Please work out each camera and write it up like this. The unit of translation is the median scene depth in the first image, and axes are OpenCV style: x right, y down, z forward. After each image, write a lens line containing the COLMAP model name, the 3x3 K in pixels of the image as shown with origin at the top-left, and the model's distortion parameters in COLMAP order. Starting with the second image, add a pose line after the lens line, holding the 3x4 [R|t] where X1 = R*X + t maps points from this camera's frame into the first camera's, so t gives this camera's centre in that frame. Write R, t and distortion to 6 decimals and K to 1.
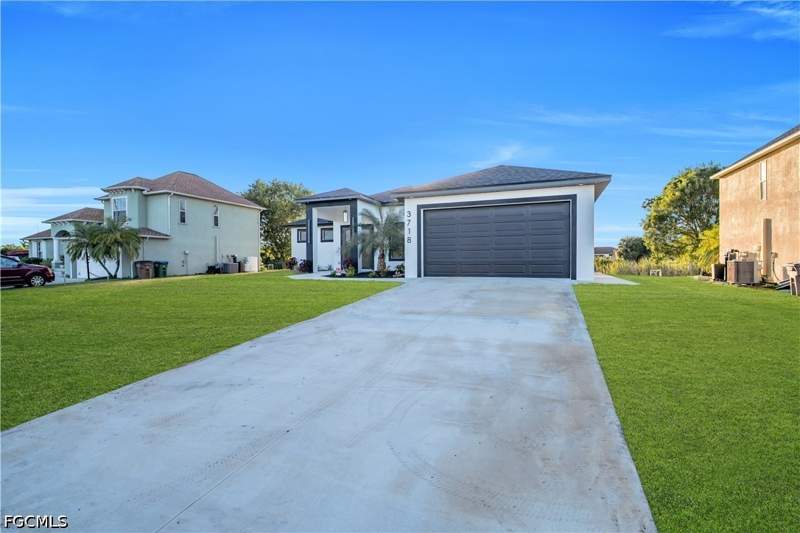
lens RADIAL K [[374.0, 0, 400.0], [0, 374.0, 266.5], [0, 0, 1]] dist [-0.002182, -0.000677]
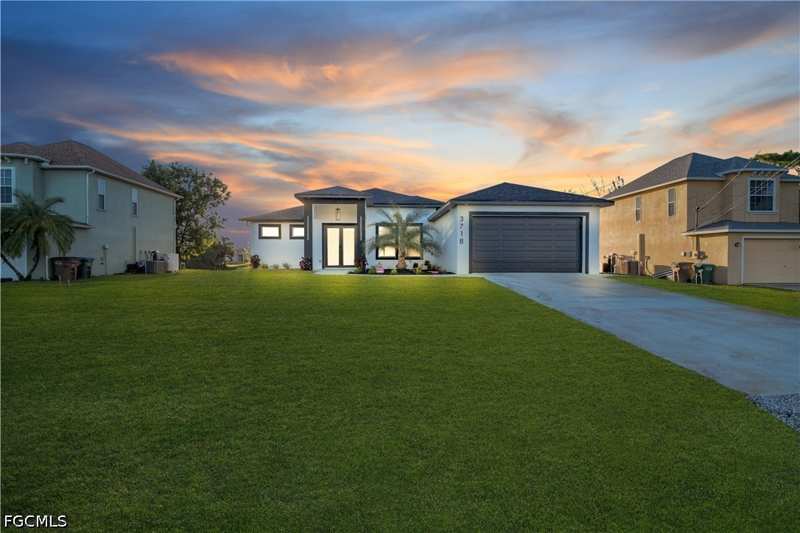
lens RADIAL K [[374.0, 0, 400.0], [0, 374.0, 266.5], [0, 0, 1]] dist [-0.002182, -0.000677]
pose [[0.901842, -0.000600, 0.432065, -0.351395], [0.000249, 1.000000, 0.000869, 0.003230], [-0.432065, -0.000676, 0.901842, 0.022595]]
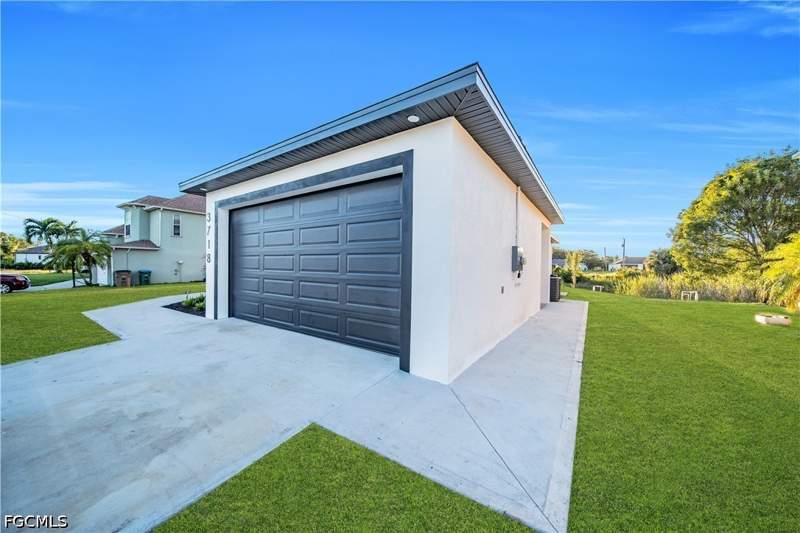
lens RADIAL K [[280.0, 0, 401.1], [0, 280.0, 267.2], [0, 0, 1]] dist [0.000086, 0.000011]
pose [[0.977323, 0.019182, -0.210882, 0.239690], [-0.020497, 0.999782, -0.004050, -0.032995], [0.210758, 0.008281, 0.977503, 0.328523]]
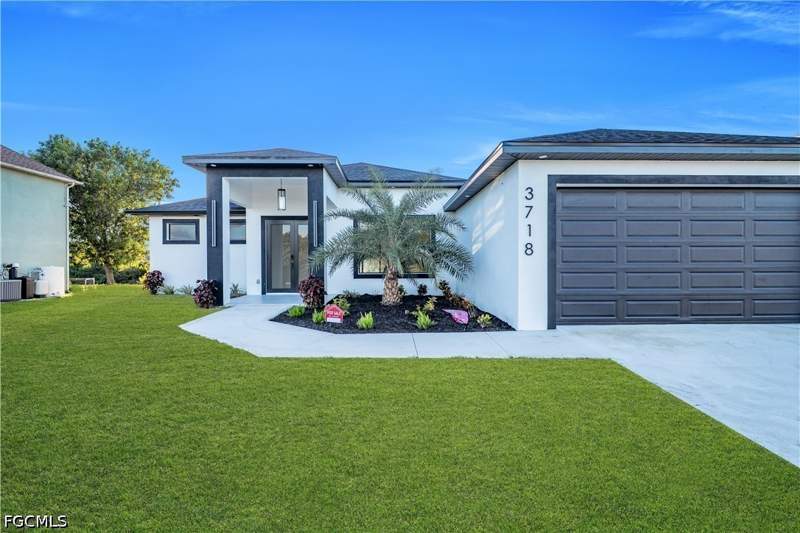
lens RADIAL K [[374.0, 0, 400.0], [0, 374.0, 266.5], [0, 0, 1]] dist [-0.002182, -0.000677]
pose [[0.918997, -0.004051, 0.394243, -0.166886], [0.005051, 0.999986, -0.001498, -0.026989], [-0.394232, 0.003368, 0.919005, 0.345981]]
